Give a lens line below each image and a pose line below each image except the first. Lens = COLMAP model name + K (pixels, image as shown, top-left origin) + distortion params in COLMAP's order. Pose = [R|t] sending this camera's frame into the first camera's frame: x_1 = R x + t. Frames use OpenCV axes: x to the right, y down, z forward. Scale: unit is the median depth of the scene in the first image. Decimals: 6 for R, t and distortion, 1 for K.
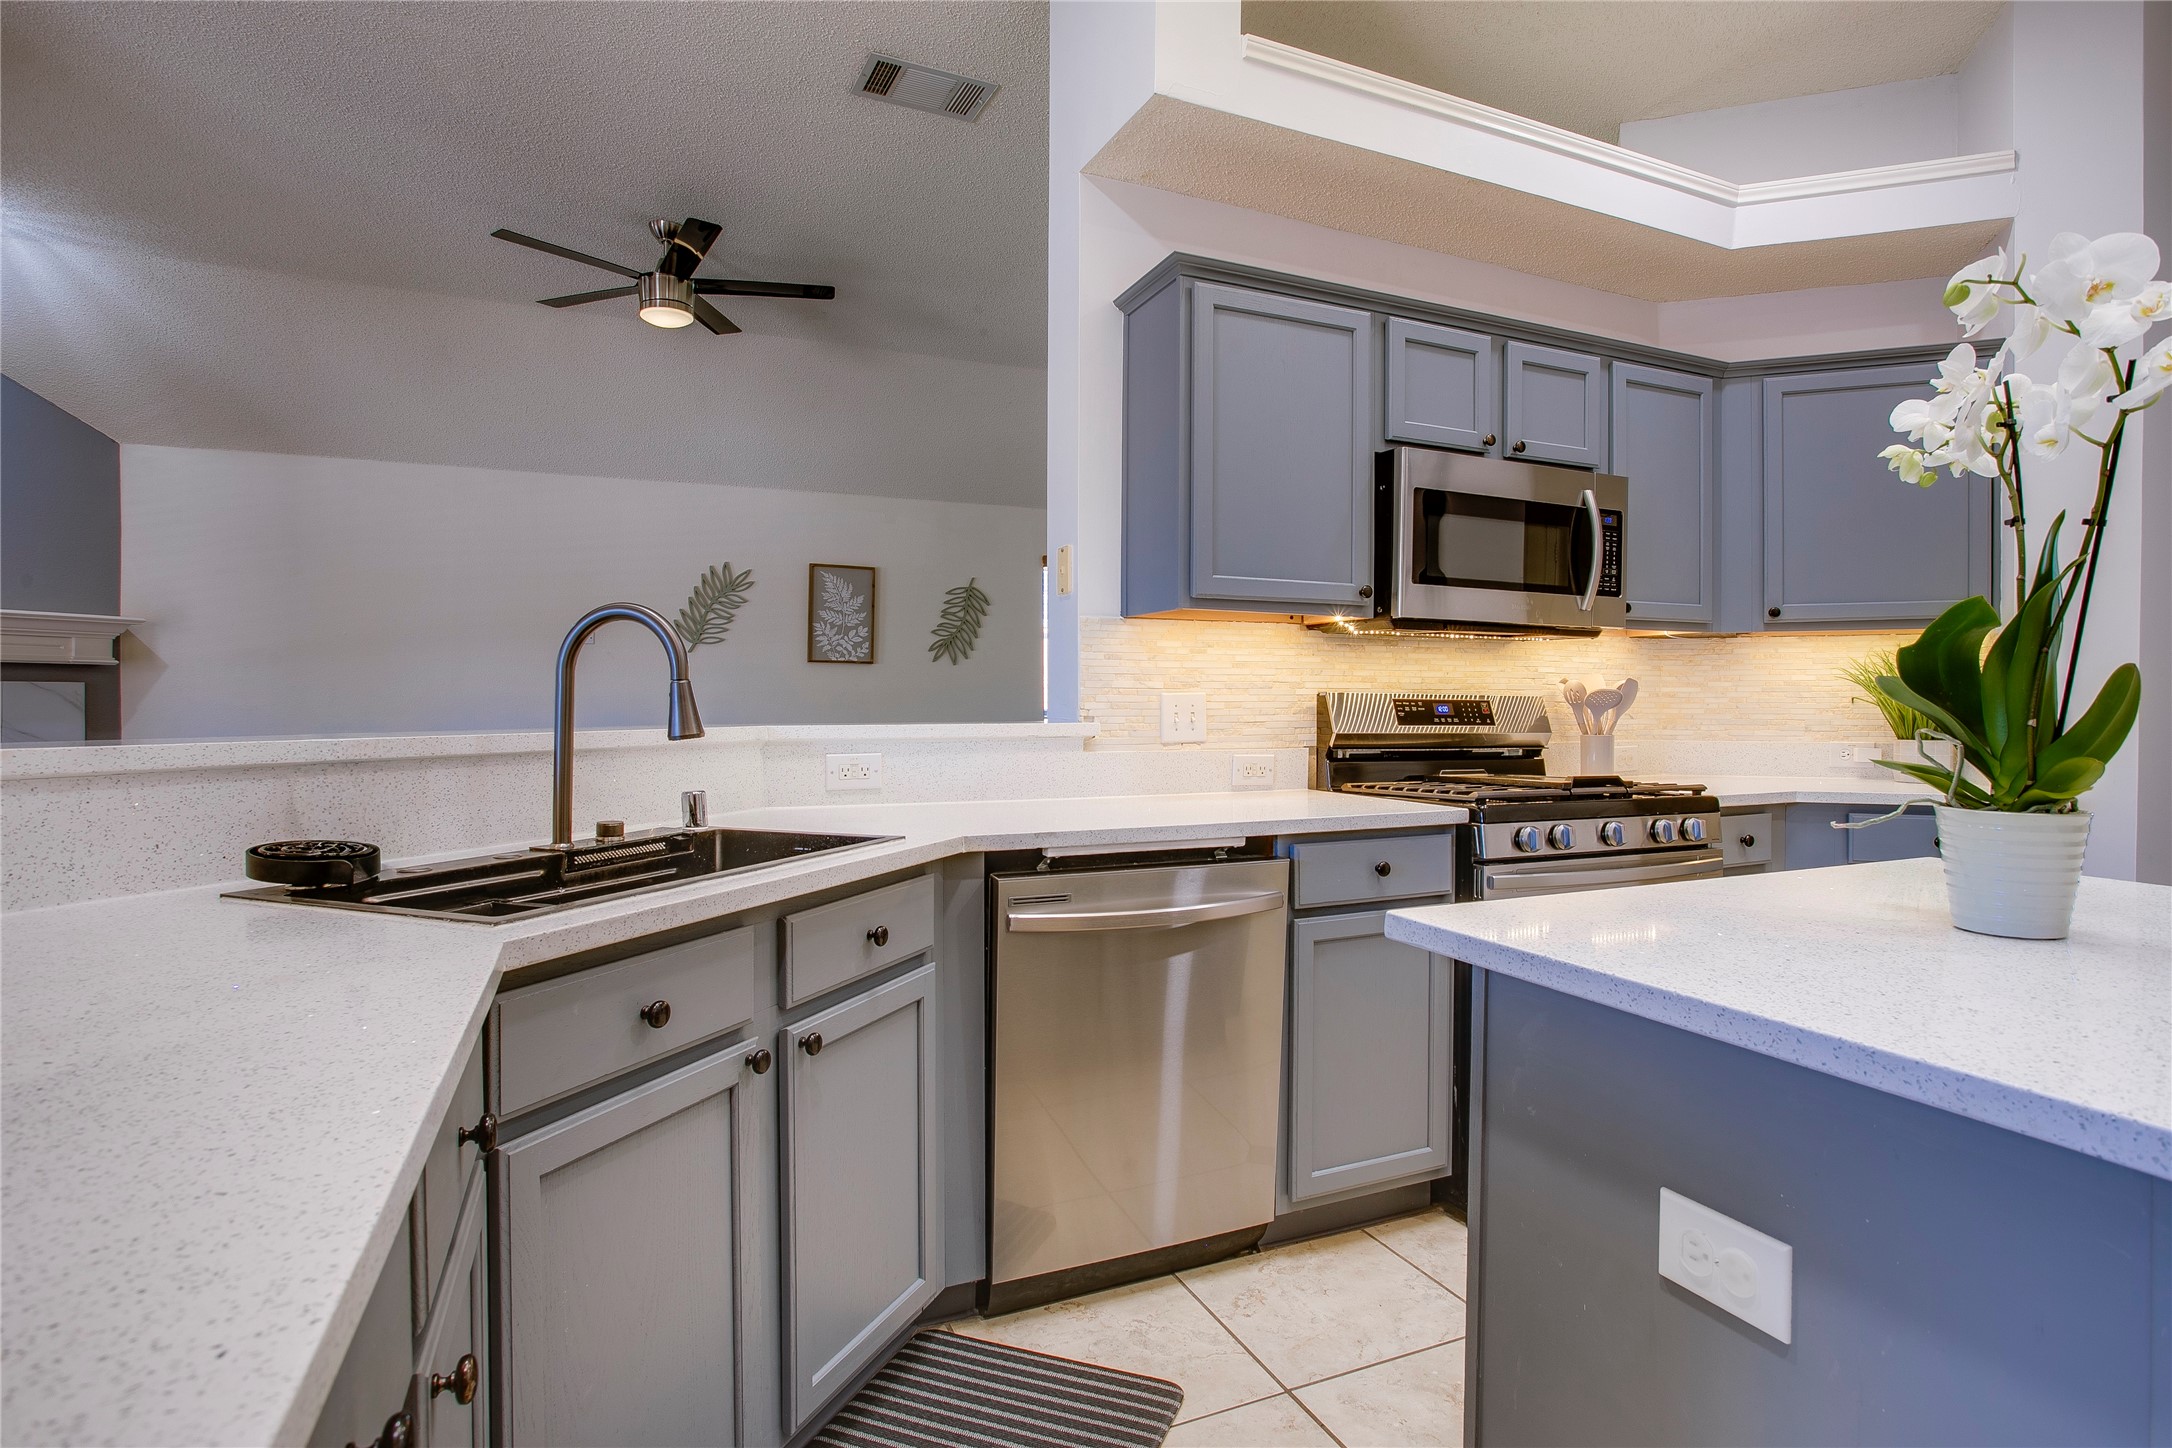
lens RADIAL K [[1147.1, 0, 1093.8], [0, 1147.1, 705.5], [0, 0, 1]] dist [-0.027724, 0.006307]
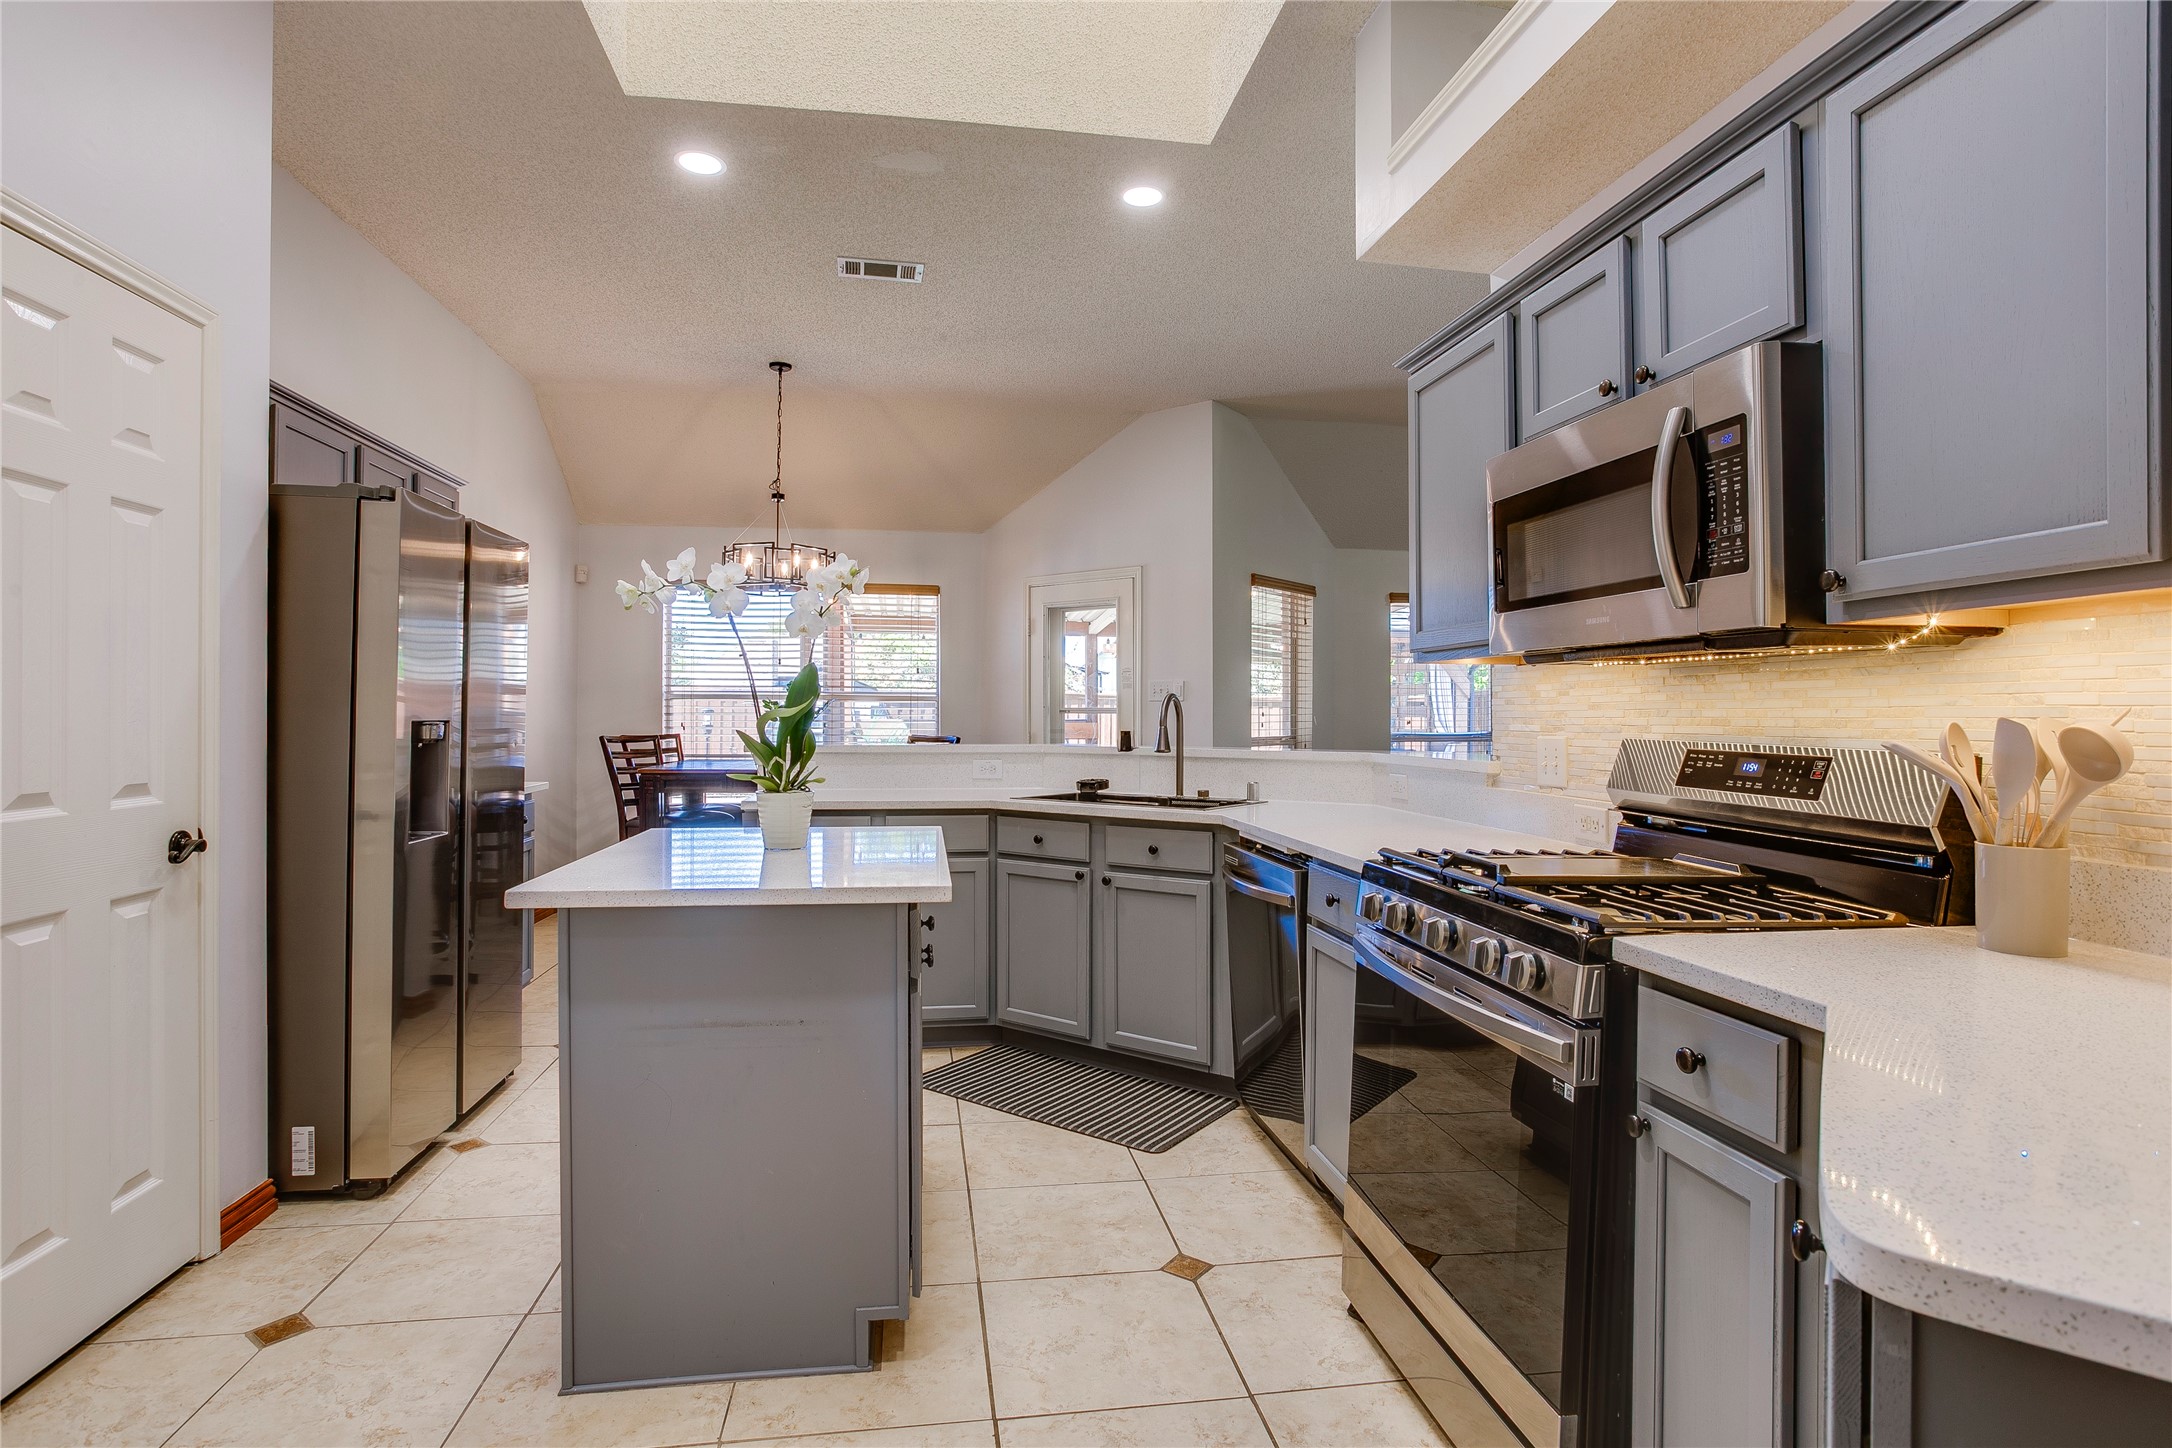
lens RADIAL K [[1050.2, 0, 1070.9], [0, 1050.2, 712.3], [0, 0, 1]] dist [-0.035626, 0.010311]
pose [[-0.263190, -0.007174, -0.964717, 1.054173], [-0.009244, 0.999945, -0.004914, -0.023549], [0.964700, 0.007625, -0.263242, 0.844496]]
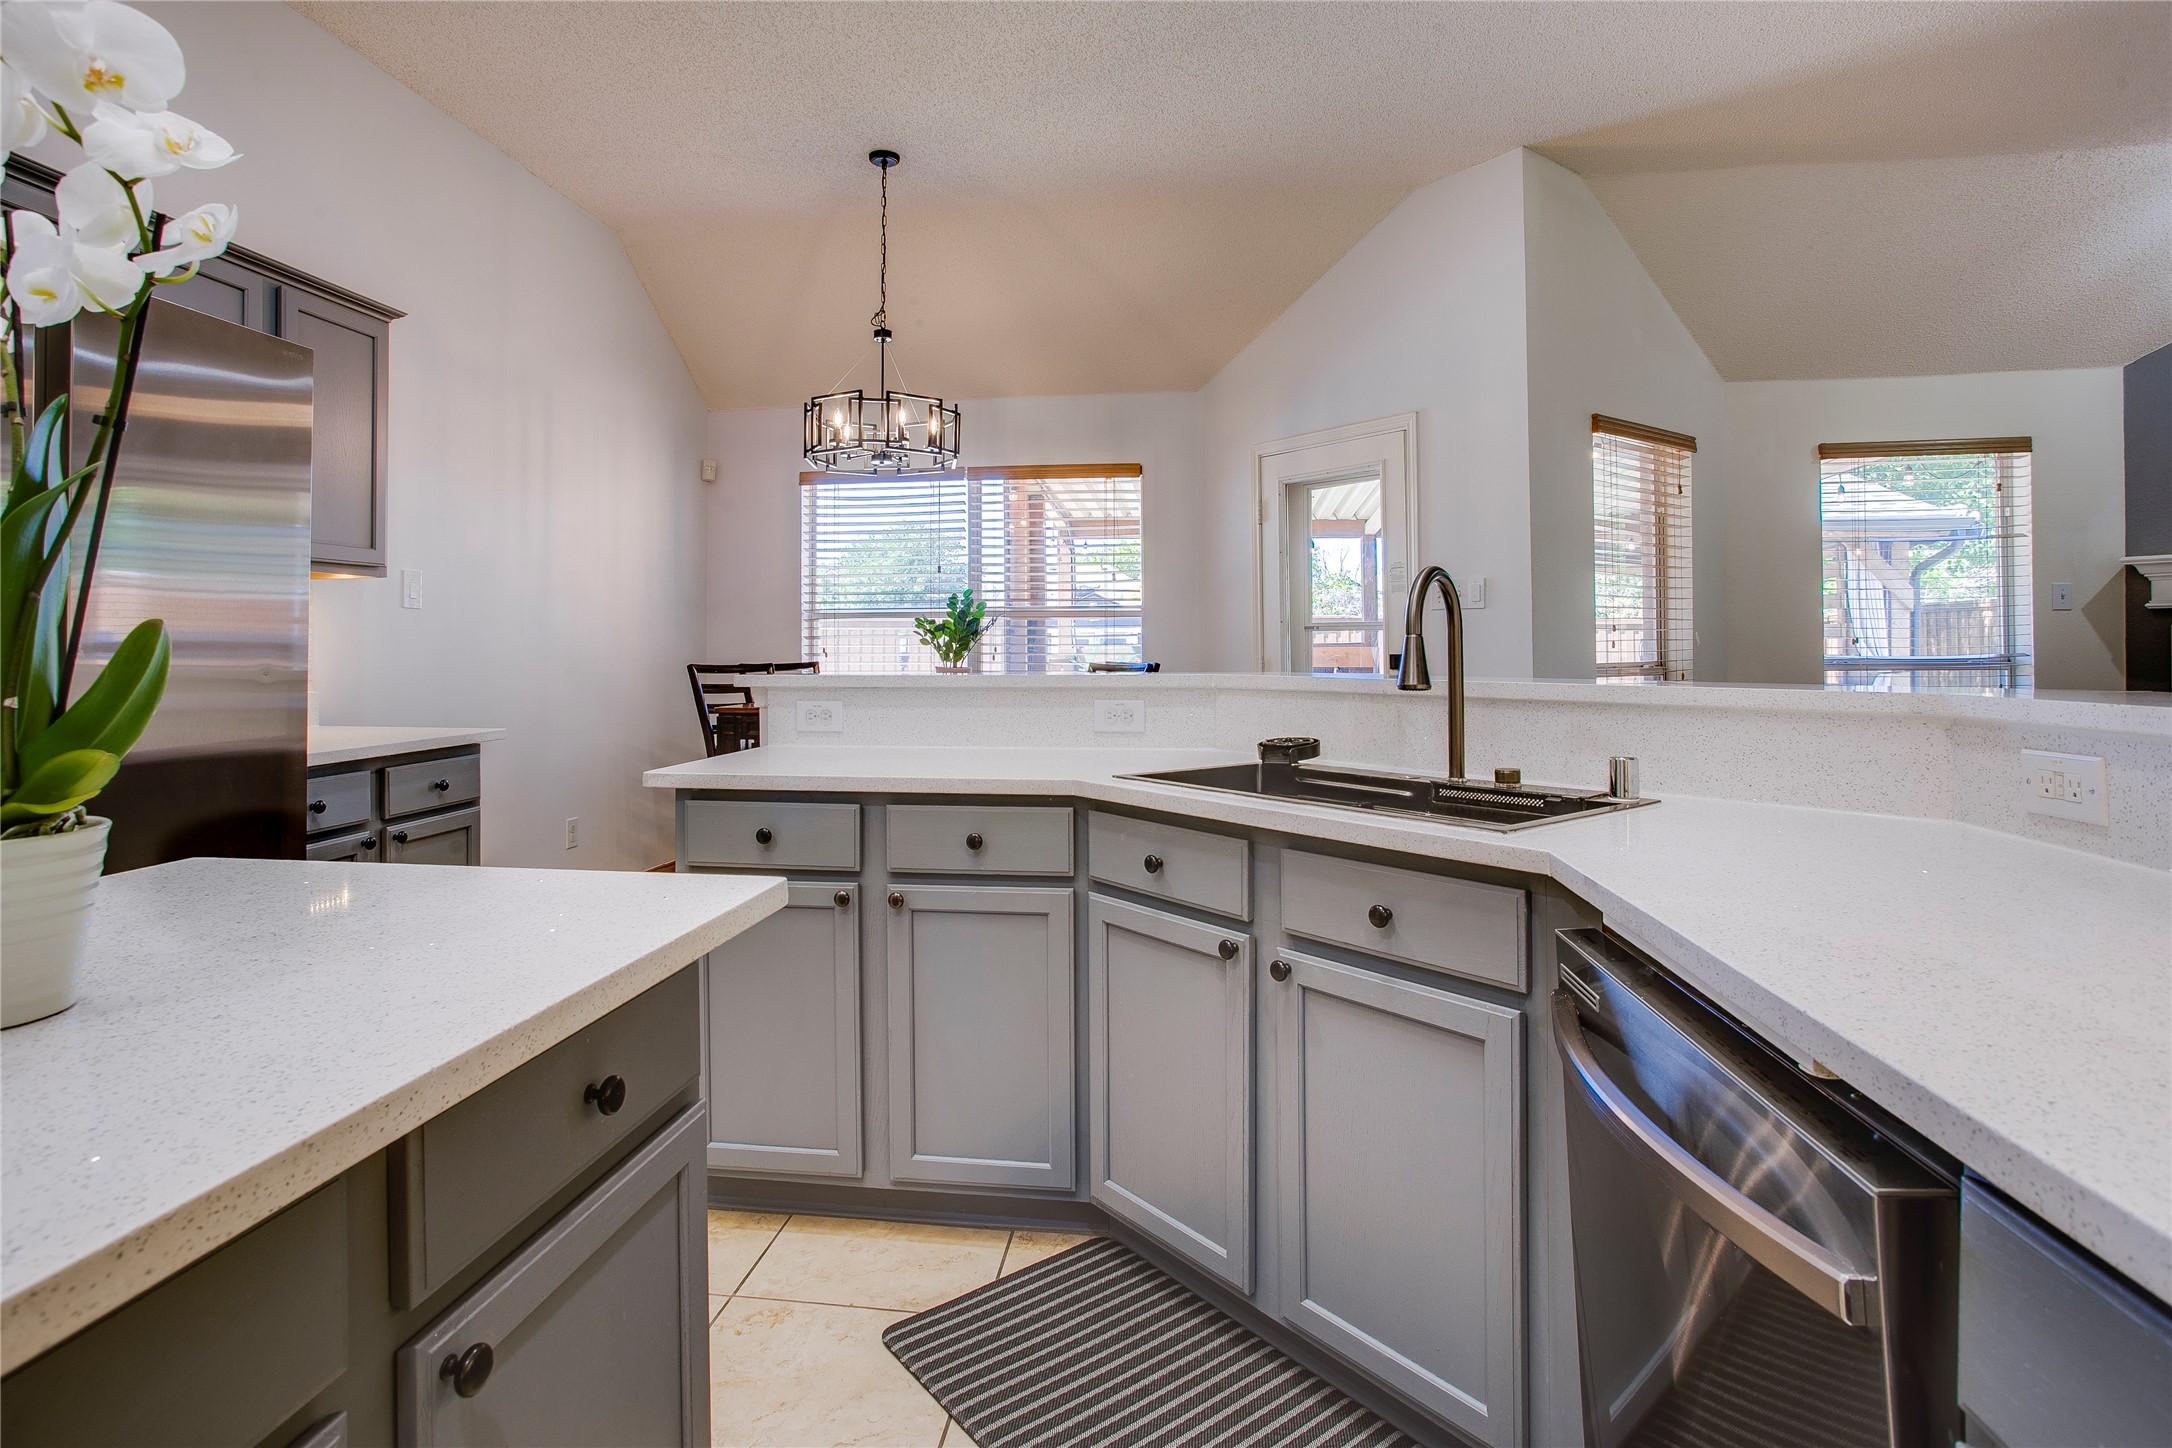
lens RADIAL K [[1050.2, 0, 1070.5], [0, 1050.2, 631.6], [0, 0, 1]] dist [-0.035626, 0.010311]
pose [[-0.524958, -0.012601, -0.851035, 0.395630], [-0.001015, 0.999899, -0.014180, -0.006672], [0.851127, -0.006580, -0.524918, 0.762738]]
